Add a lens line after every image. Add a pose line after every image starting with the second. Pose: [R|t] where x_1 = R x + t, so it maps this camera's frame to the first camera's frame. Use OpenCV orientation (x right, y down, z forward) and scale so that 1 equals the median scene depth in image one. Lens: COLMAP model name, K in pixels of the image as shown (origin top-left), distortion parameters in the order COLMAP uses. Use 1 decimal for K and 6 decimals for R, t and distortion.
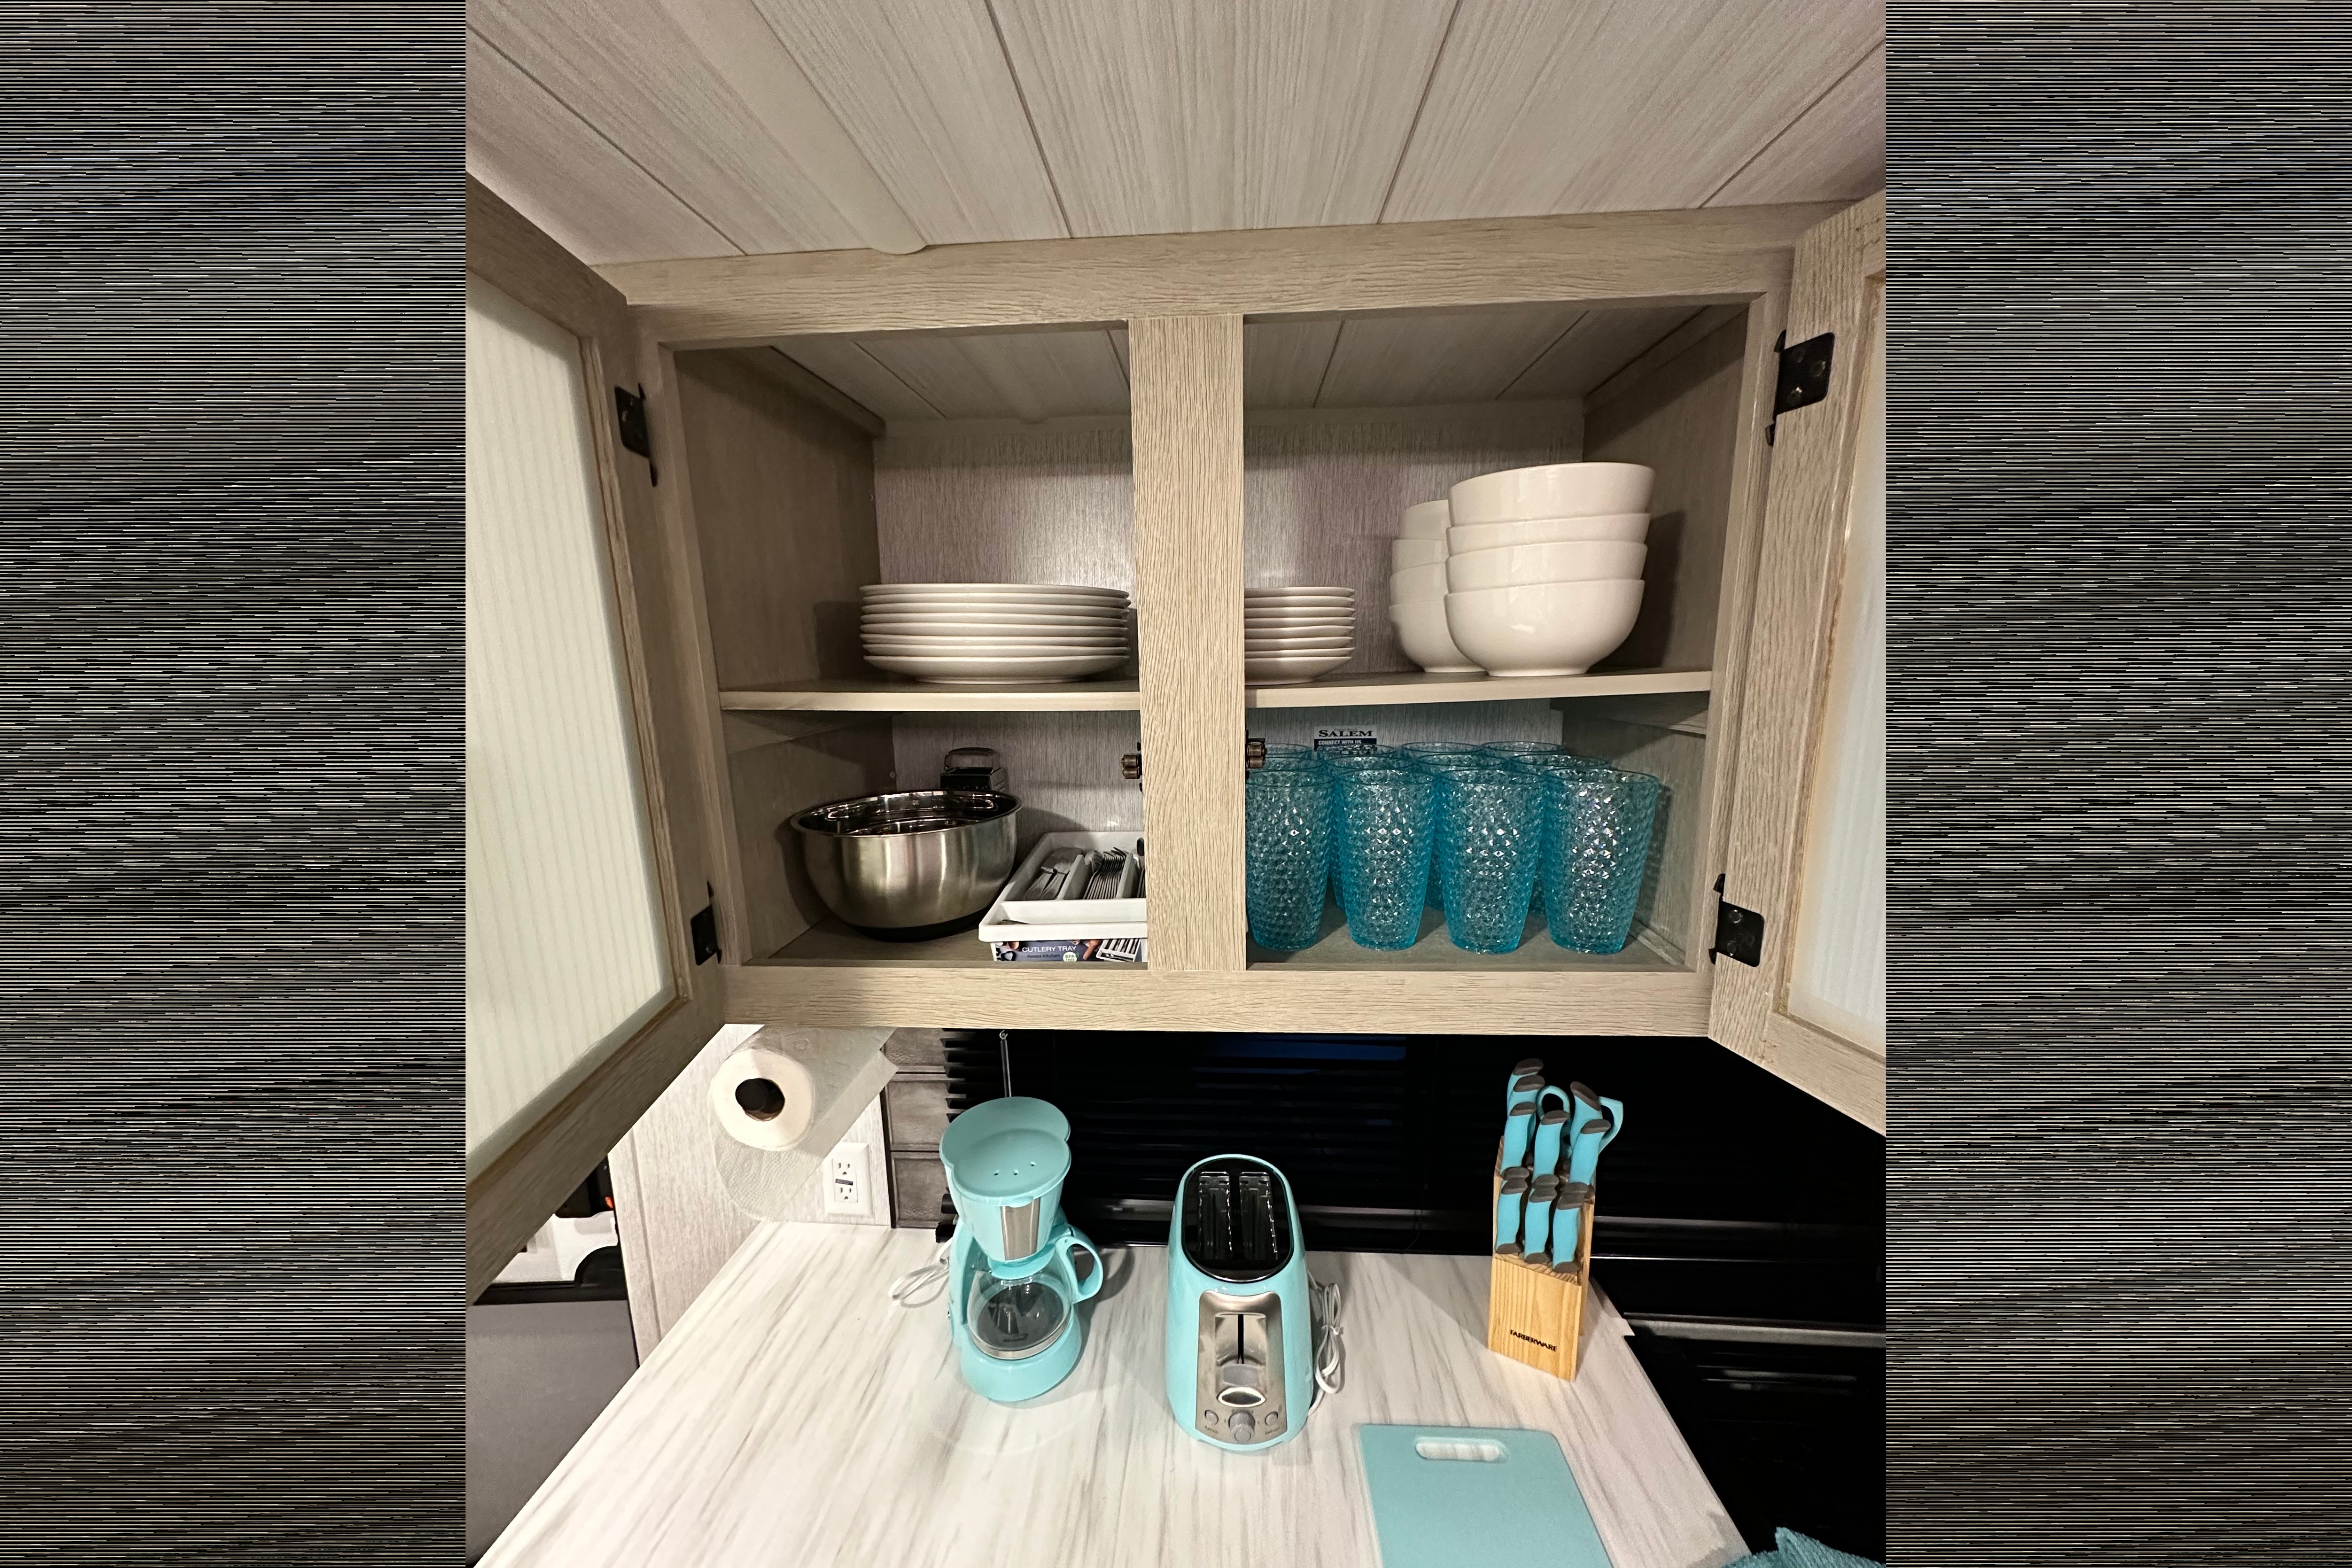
lens RADIAL K [[746.4, 0, 1176.0], [0, 746.4, 784.0], [0, 0, 1]] dist [-0.000116, -0.000021]
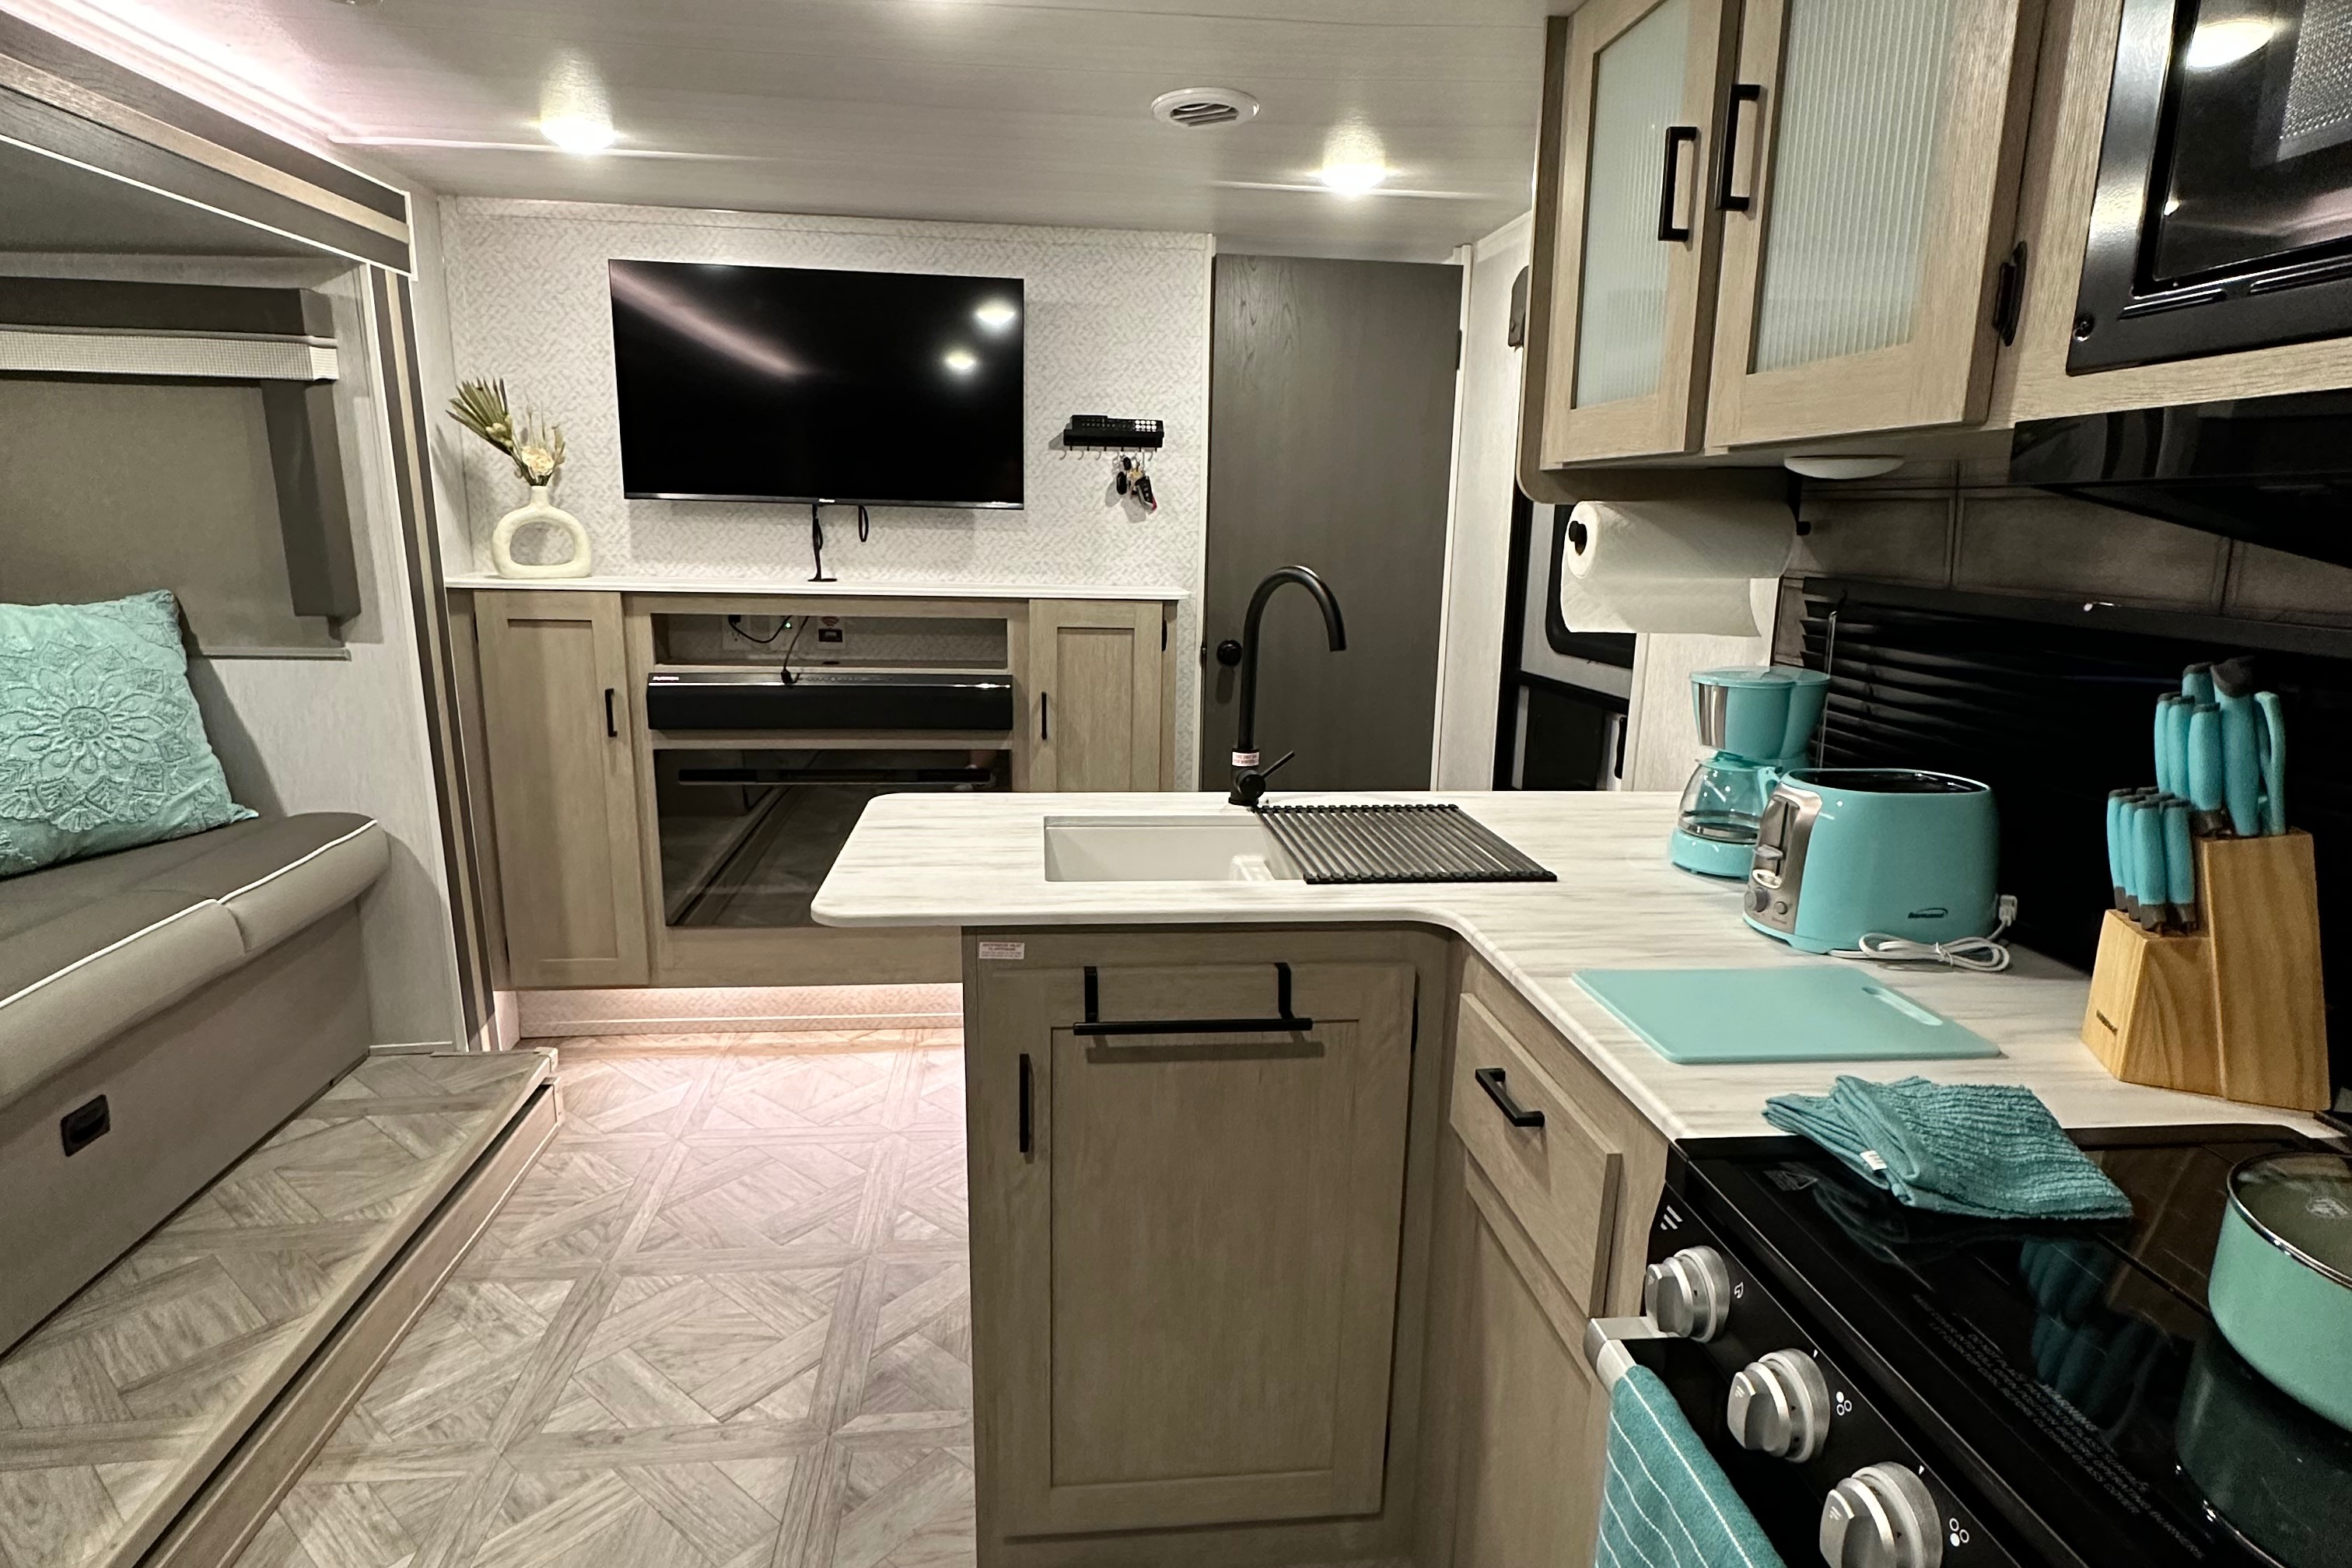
lens RADIAL K [[1238.5, 0, 1176.0], [0, 1238.5, 784.0], [0, 0, 1]] dist [0.001028, -0.000038]
pose [[0.177884, 0.229891, -0.956821, 1.523965], [-0.185682, 0.962704, 0.196784, 0.475958], [0.966374, 0.142660, 0.213937, -0.207885]]
